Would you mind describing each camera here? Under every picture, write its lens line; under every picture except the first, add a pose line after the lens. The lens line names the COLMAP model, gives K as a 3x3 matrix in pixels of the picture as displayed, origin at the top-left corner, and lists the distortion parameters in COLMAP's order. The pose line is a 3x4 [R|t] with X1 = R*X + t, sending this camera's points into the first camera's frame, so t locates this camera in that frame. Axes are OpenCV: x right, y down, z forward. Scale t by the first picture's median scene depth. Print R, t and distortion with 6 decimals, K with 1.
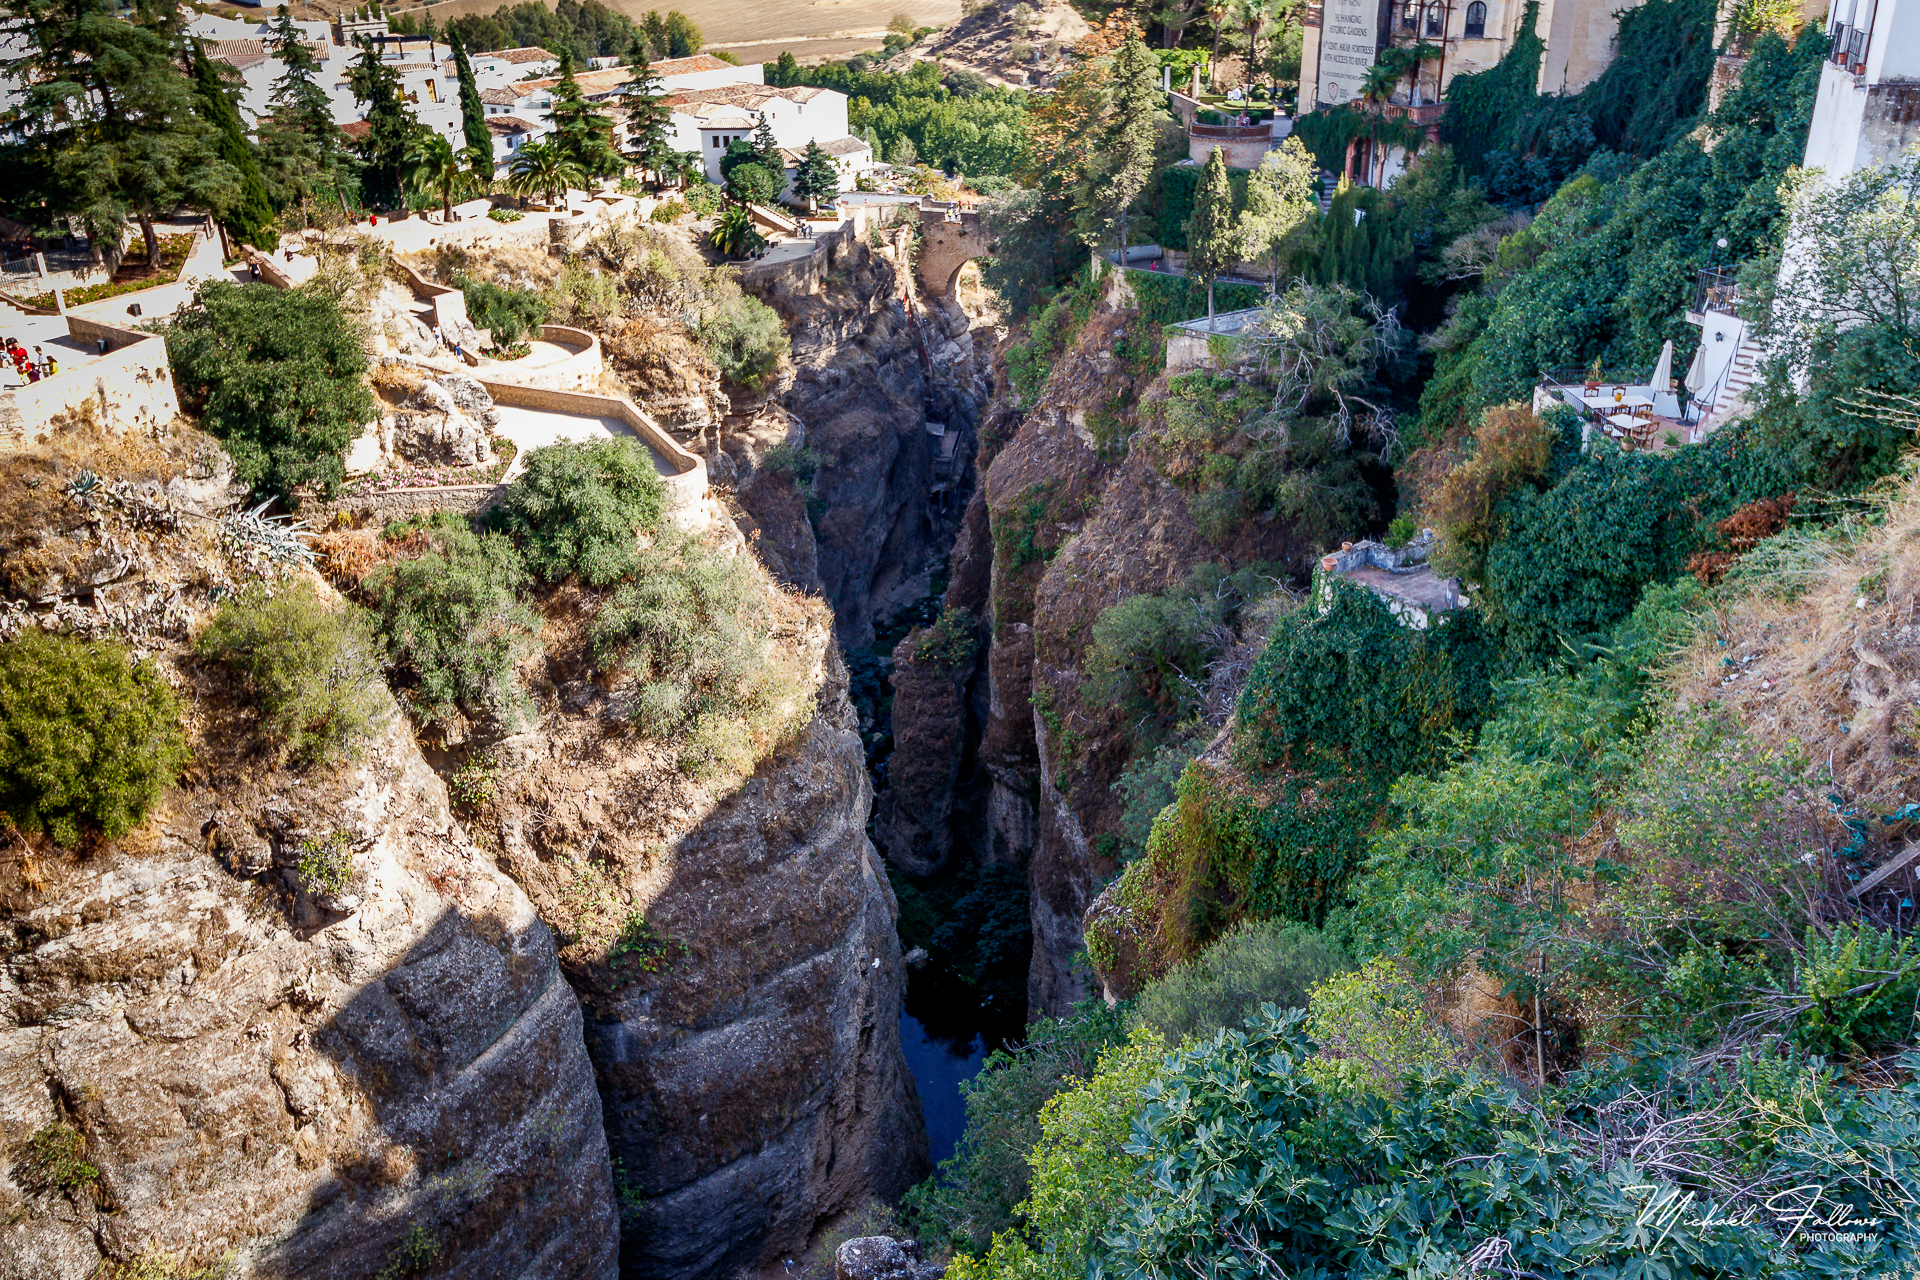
lens RADIAL K [[1508.0, 0, 1010.6], [0, 1508.0, 590.8], [0, 0, 1]] dist [0.019839, -0.006581]
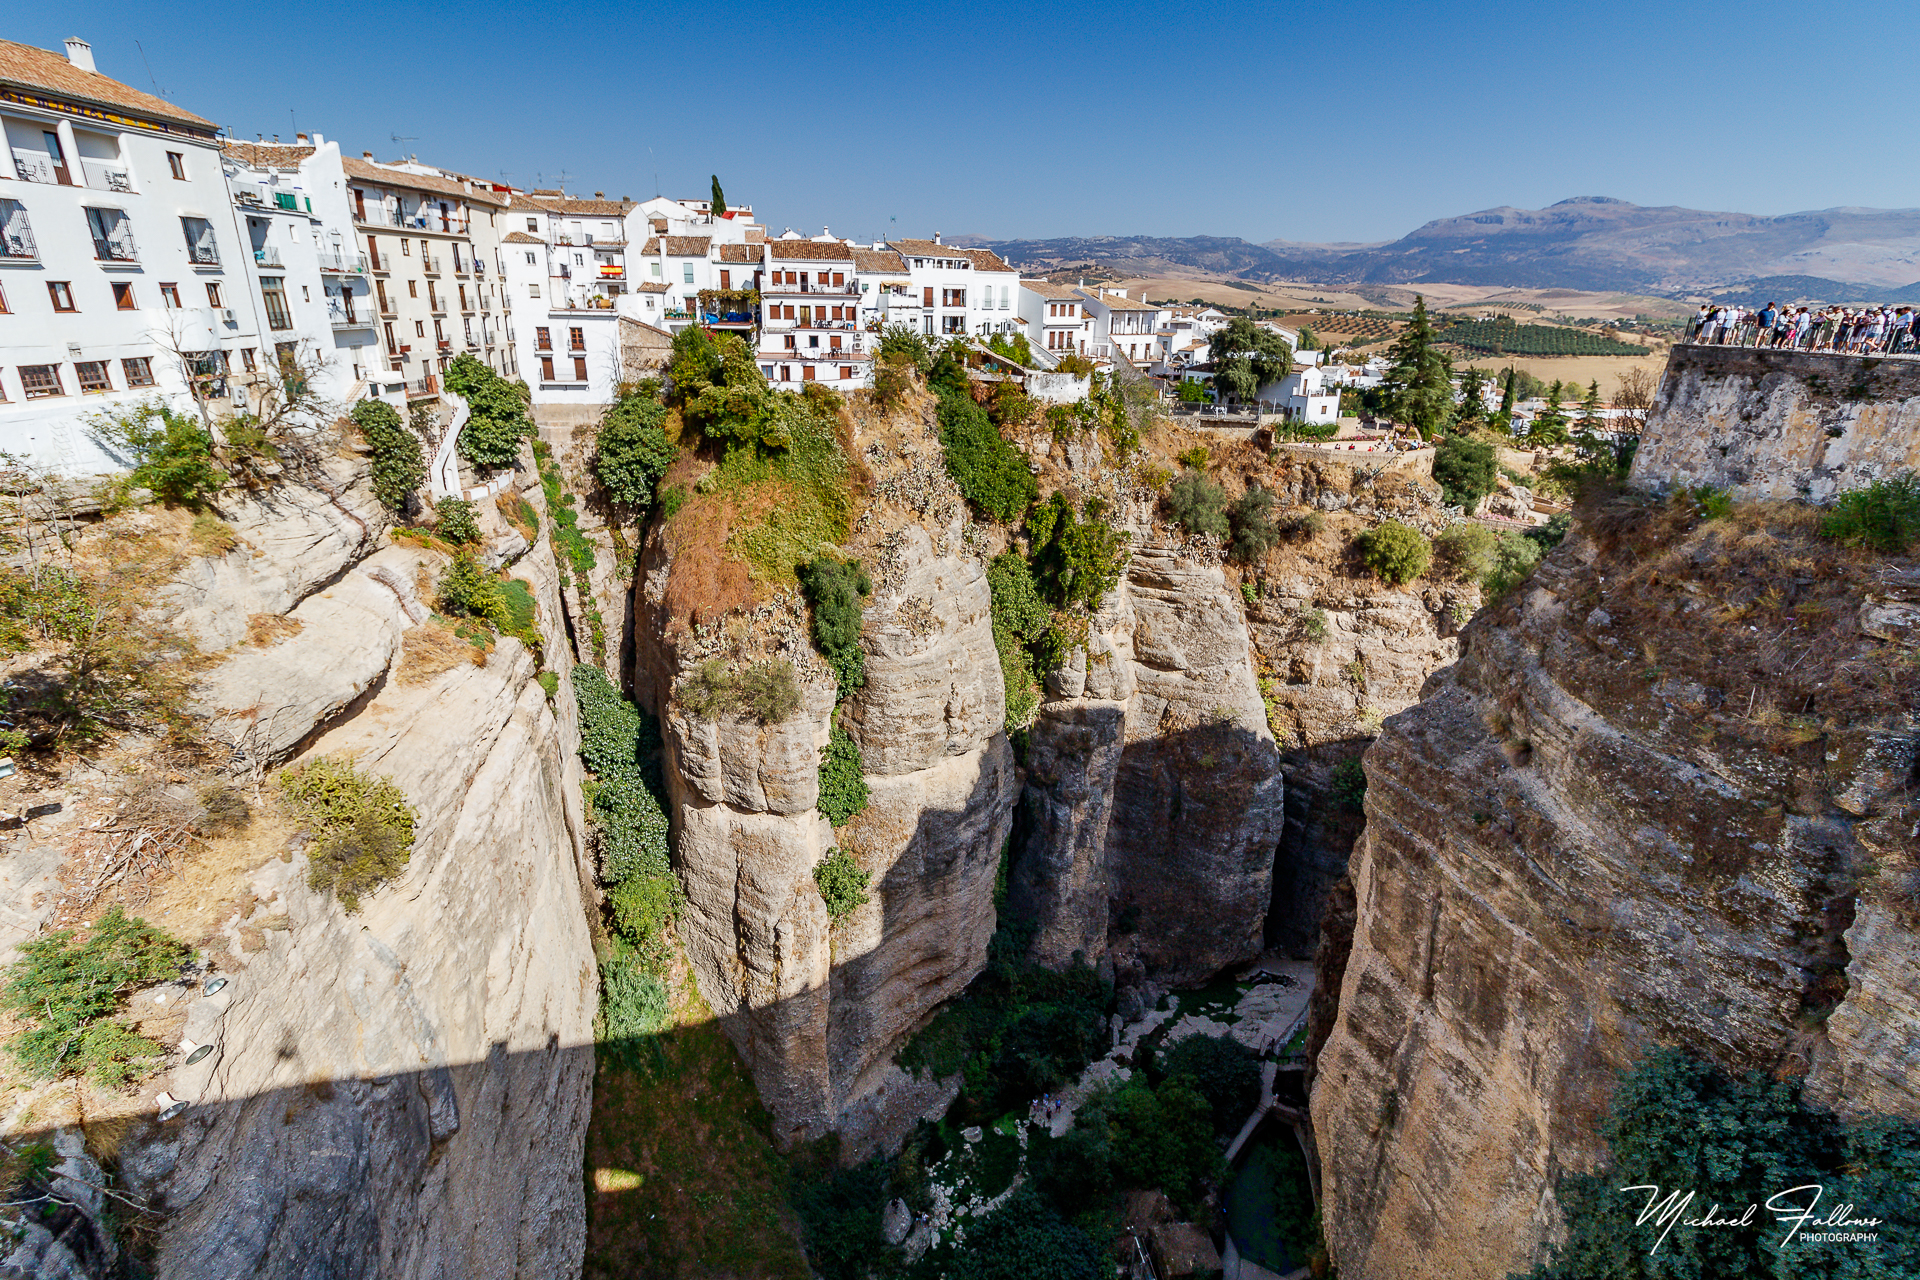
lens RADIAL K [[901.9, 0, 961.8], [0, 901.9, 593.7], [0, 0, 1]] dist [0.006841, 0.000312]
pose [[0.717458, 0.241150, -0.653530, 0.000396], [-0.320592, 0.947214, -0.002434, 0.059211], [0.618445, 0.211263, 0.756897, -0.125841]]
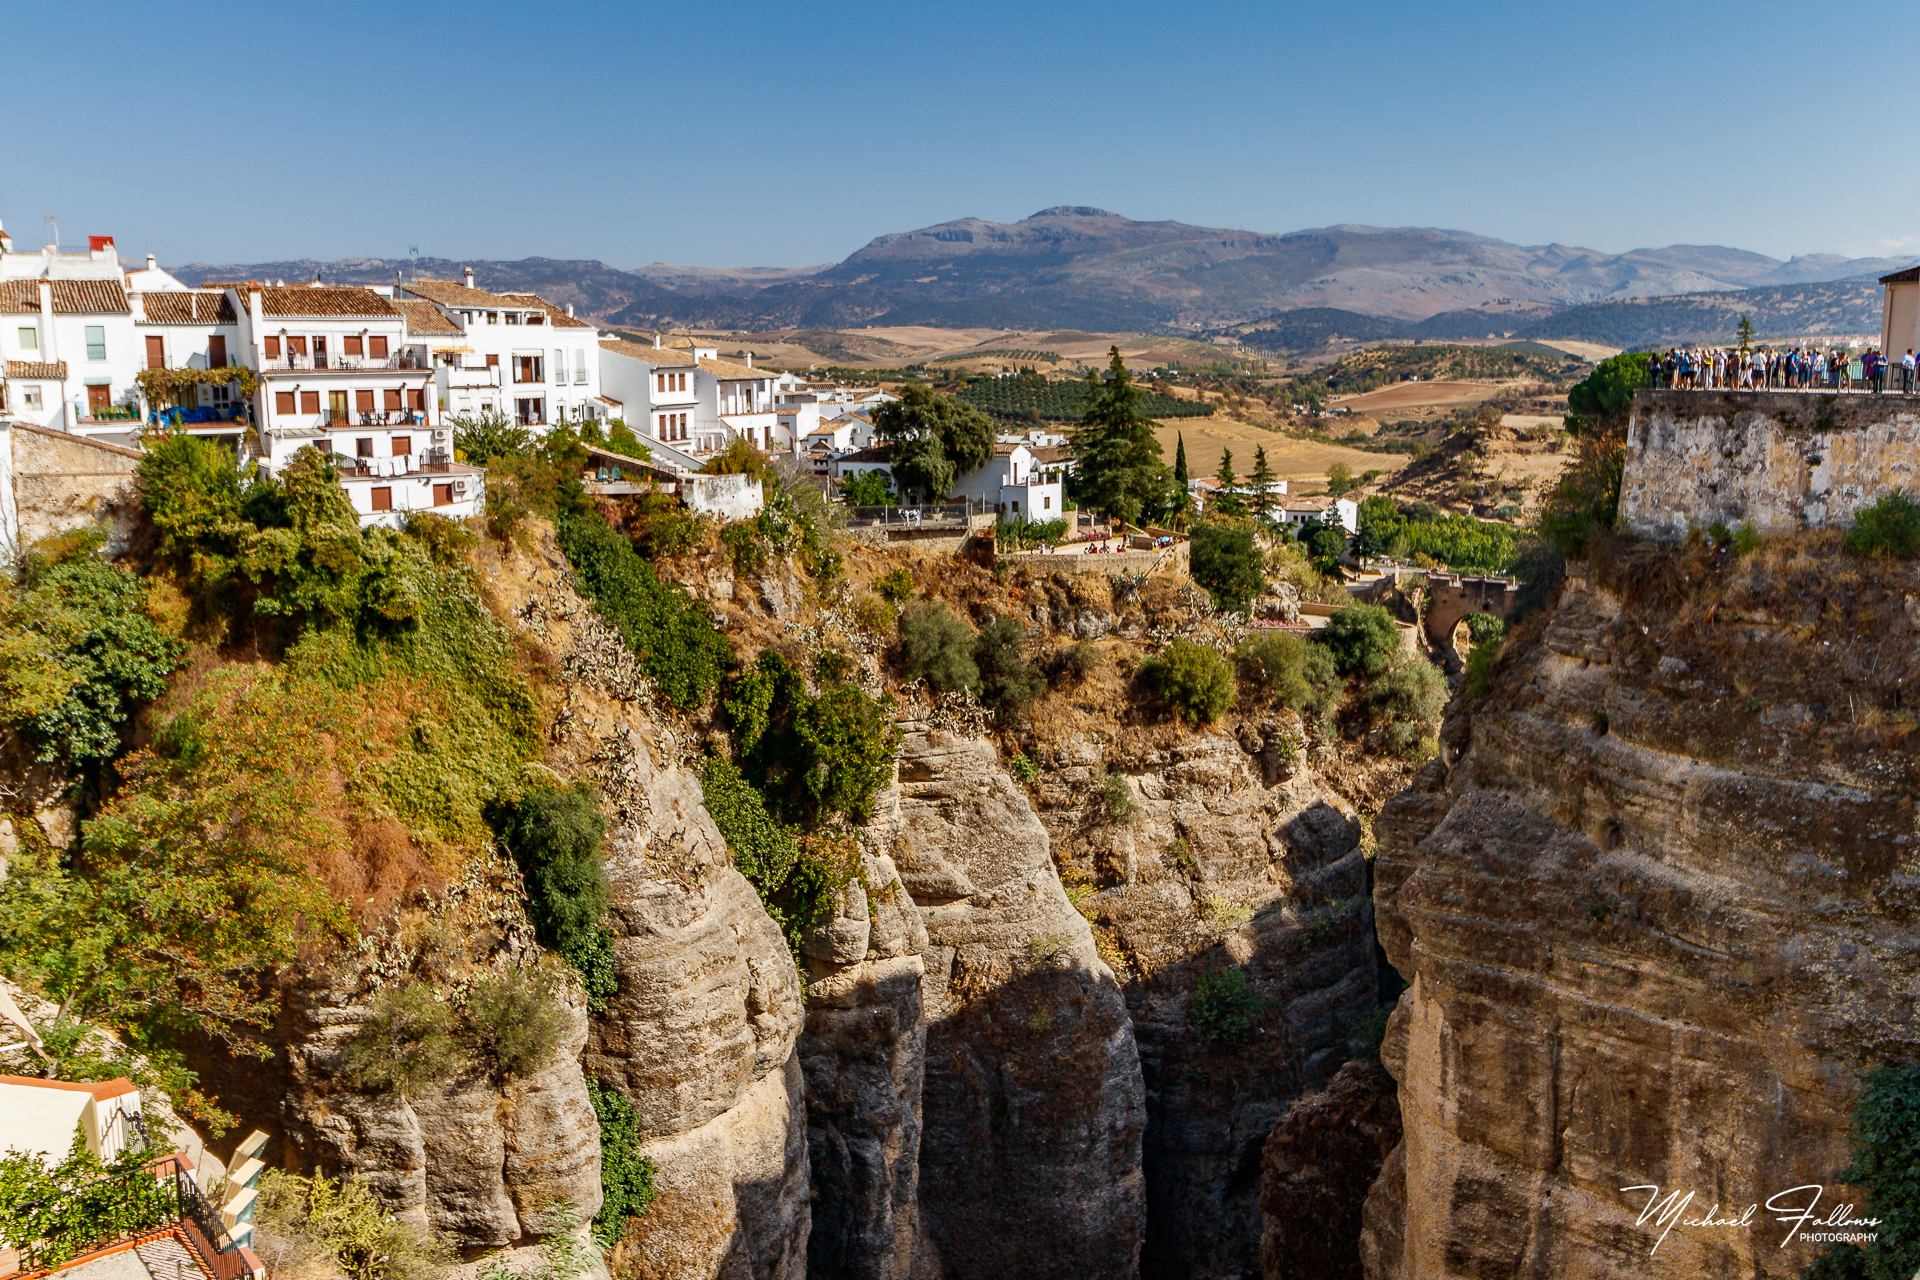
lens RADIAL K [[1589.3, 0, 956.7], [0, 1589.3, 579.3], [0, 0, 1]] dist [0.008078, 0.008629]
pose [[0.962518, 0.036892, -0.268697, -0.037773], [-0.114032, 0.953933, -0.277505, 0.083319], [0.246081, 0.297743, 0.922384, -0.178085]]
